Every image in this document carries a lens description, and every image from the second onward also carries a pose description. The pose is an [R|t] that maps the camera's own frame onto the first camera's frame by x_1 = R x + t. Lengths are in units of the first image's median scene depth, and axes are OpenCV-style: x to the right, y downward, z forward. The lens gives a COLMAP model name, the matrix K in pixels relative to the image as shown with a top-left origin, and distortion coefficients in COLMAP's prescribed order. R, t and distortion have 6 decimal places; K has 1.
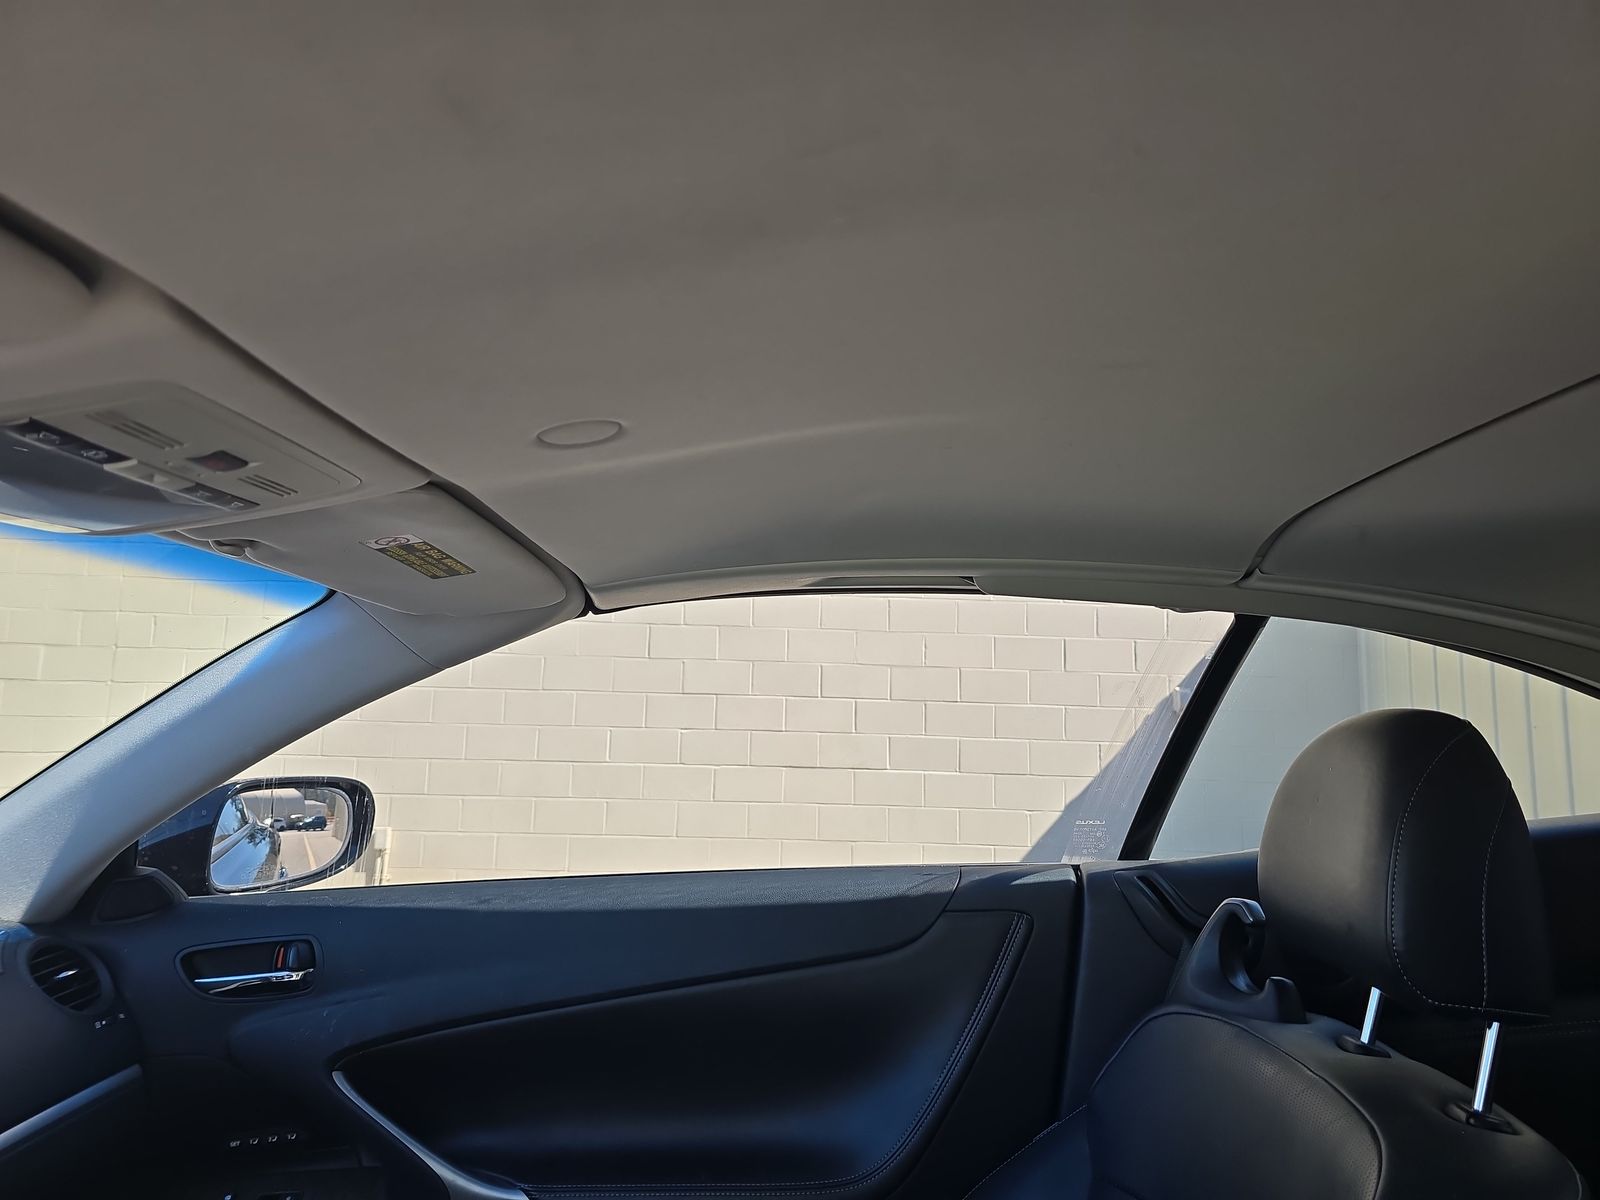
lens RADIAL K [[1243.7, 0, 745.8], [0, 1243.7, 601.4], [0, 0, 1]] dist [0.040411, -0.003854]
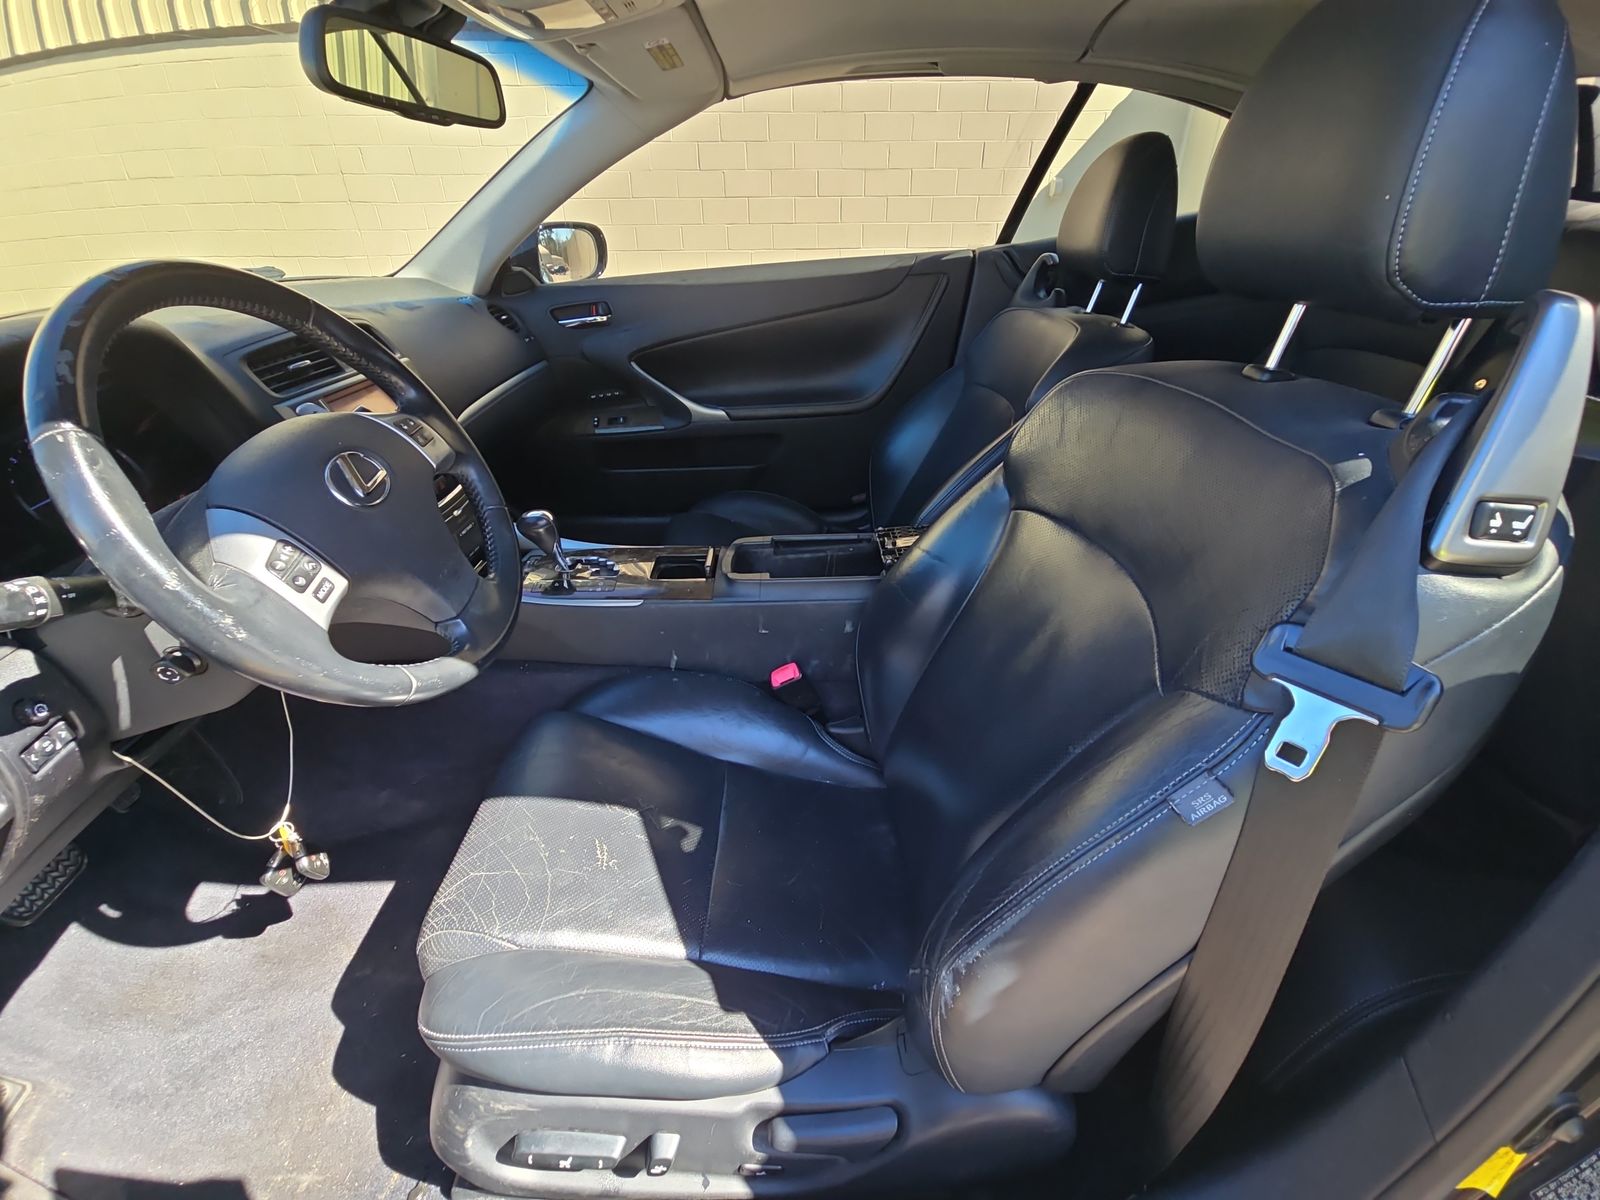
lens RADIAL K [[667.2, 0, 800.0], [0, 667.2, 600.0], [0, 0, 1]] dist [0.002613, -0.000204]
pose [[0.998948, -0.045821, 0.002033, -0.048485], [0.035775, 0.806140, 0.590642, 0.024815], [-0.028703, -0.589948, 0.806931, -0.215237]]
